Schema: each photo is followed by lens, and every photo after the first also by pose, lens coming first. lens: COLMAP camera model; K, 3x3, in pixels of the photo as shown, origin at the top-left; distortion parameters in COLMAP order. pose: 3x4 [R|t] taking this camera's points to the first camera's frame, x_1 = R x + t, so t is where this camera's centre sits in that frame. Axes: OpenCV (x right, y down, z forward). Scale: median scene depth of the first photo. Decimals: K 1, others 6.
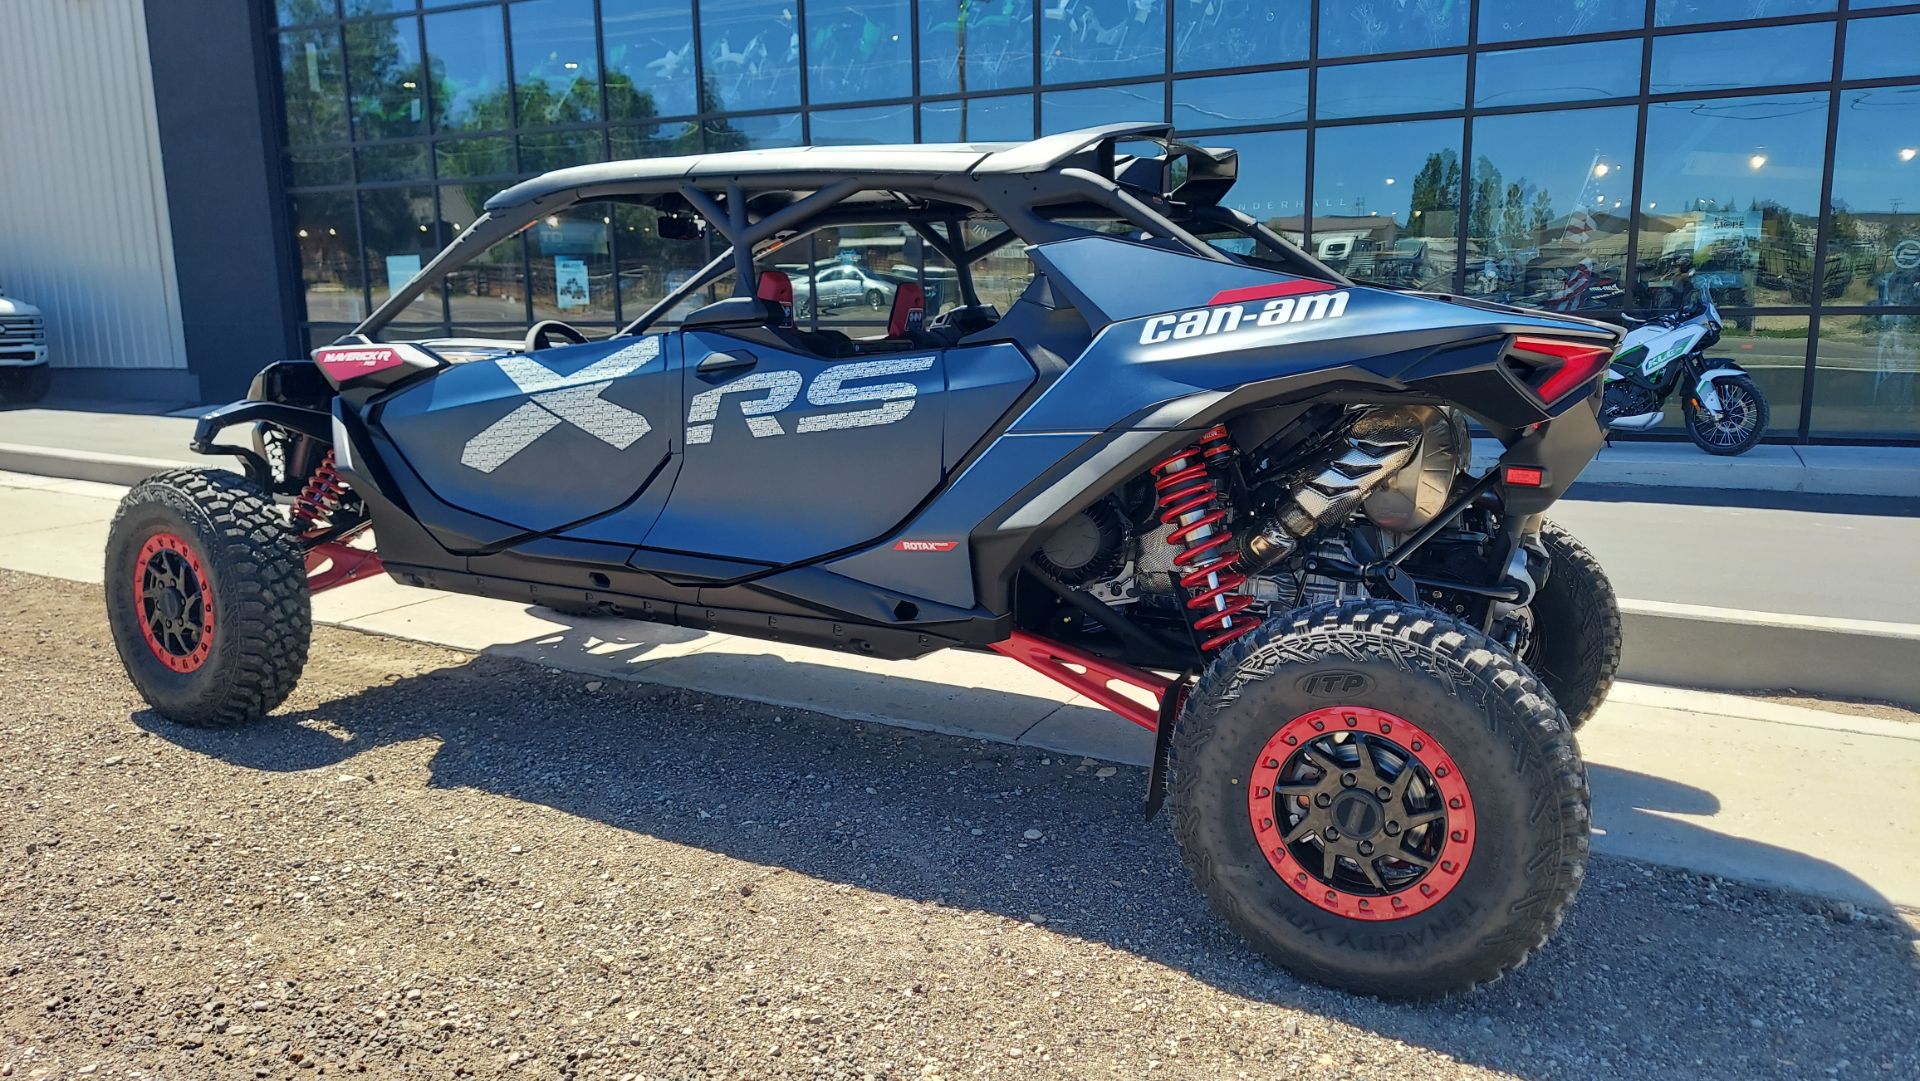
lens RADIAL K [[1397.6, 0, 961.7], [0, 1397.6, 544.9], [0, 0, 1]] dist [0.078018, -0.085414]
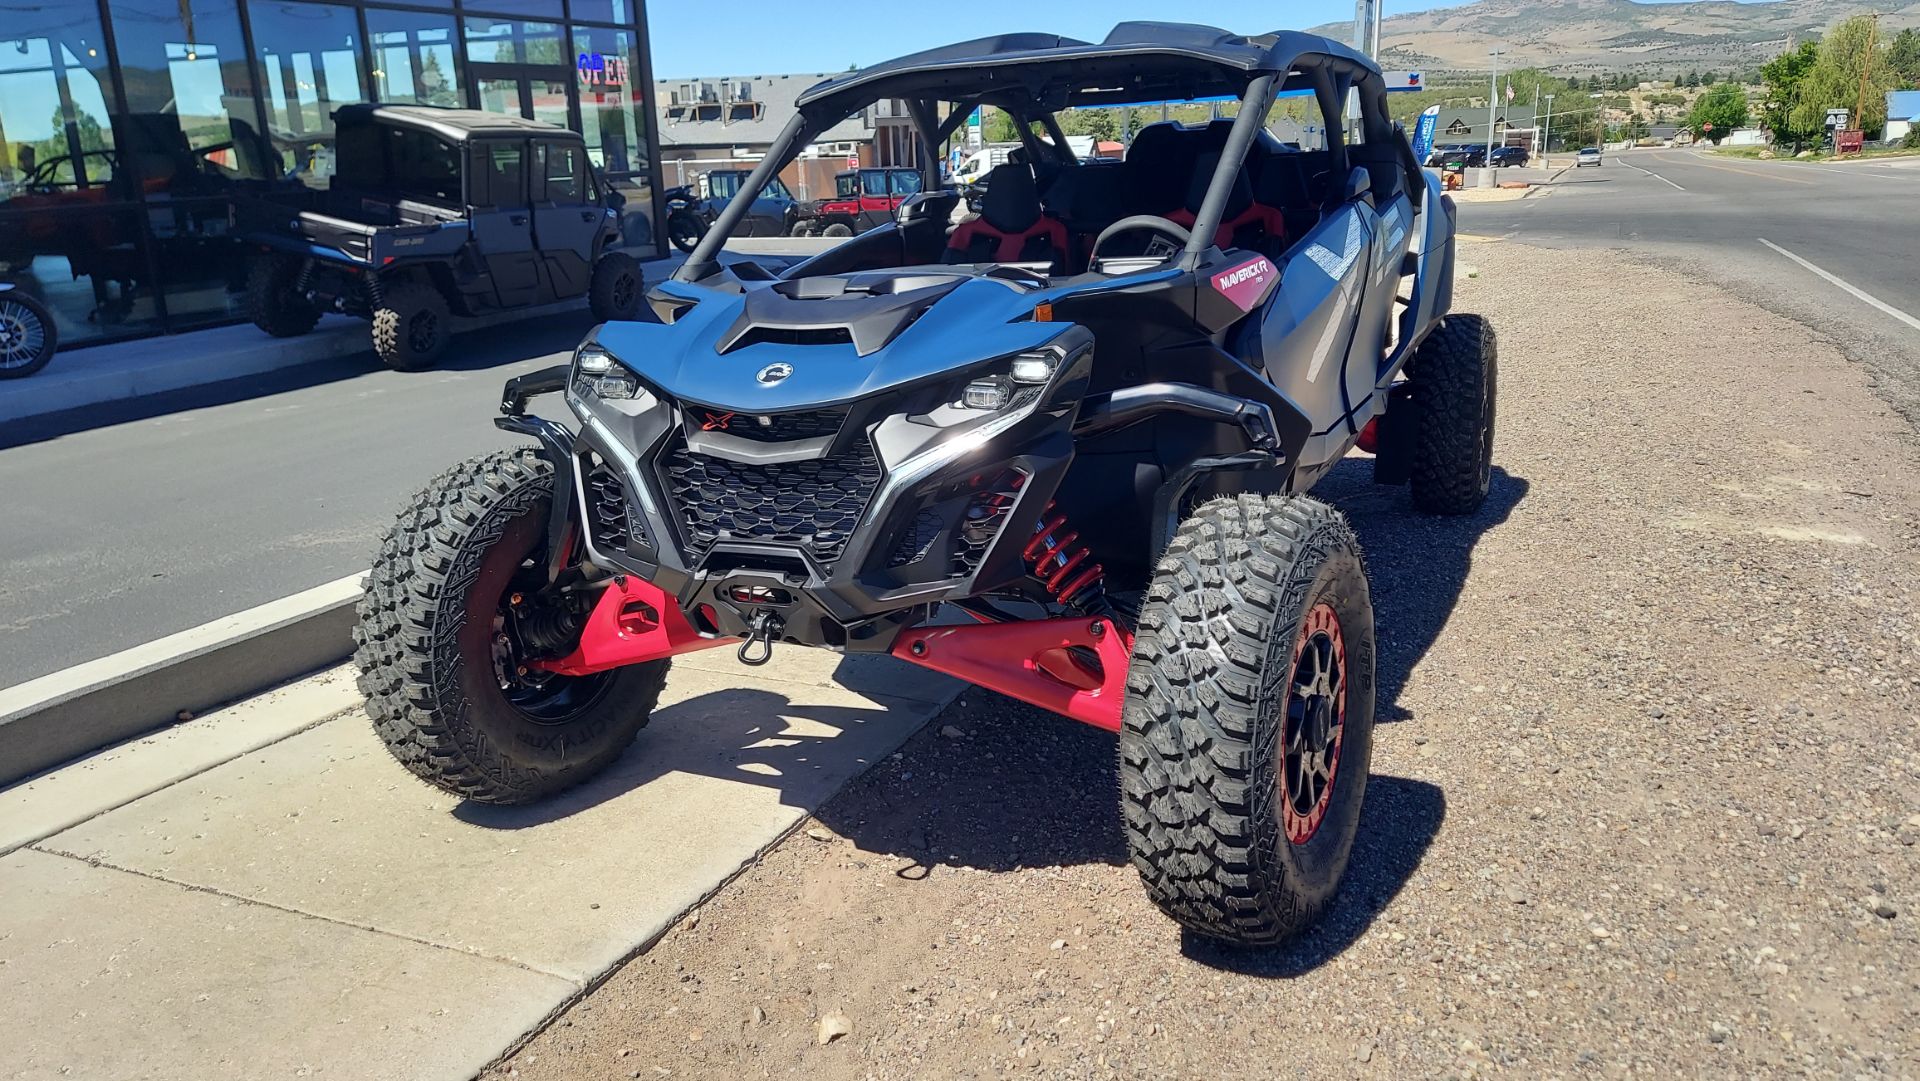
lens RADIAL K [[1397.6, 0, 944.7], [0, 1397.6, 580.7], [0, 0, 1]] dist [0.078018, -0.085414]
pose [[-0.037949, -0.288017, 0.956873, -1.344085], [0.209555, 0.933977, 0.289436, -0.267826], [-0.977060, 0.211501, 0.024912, 1.384893]]
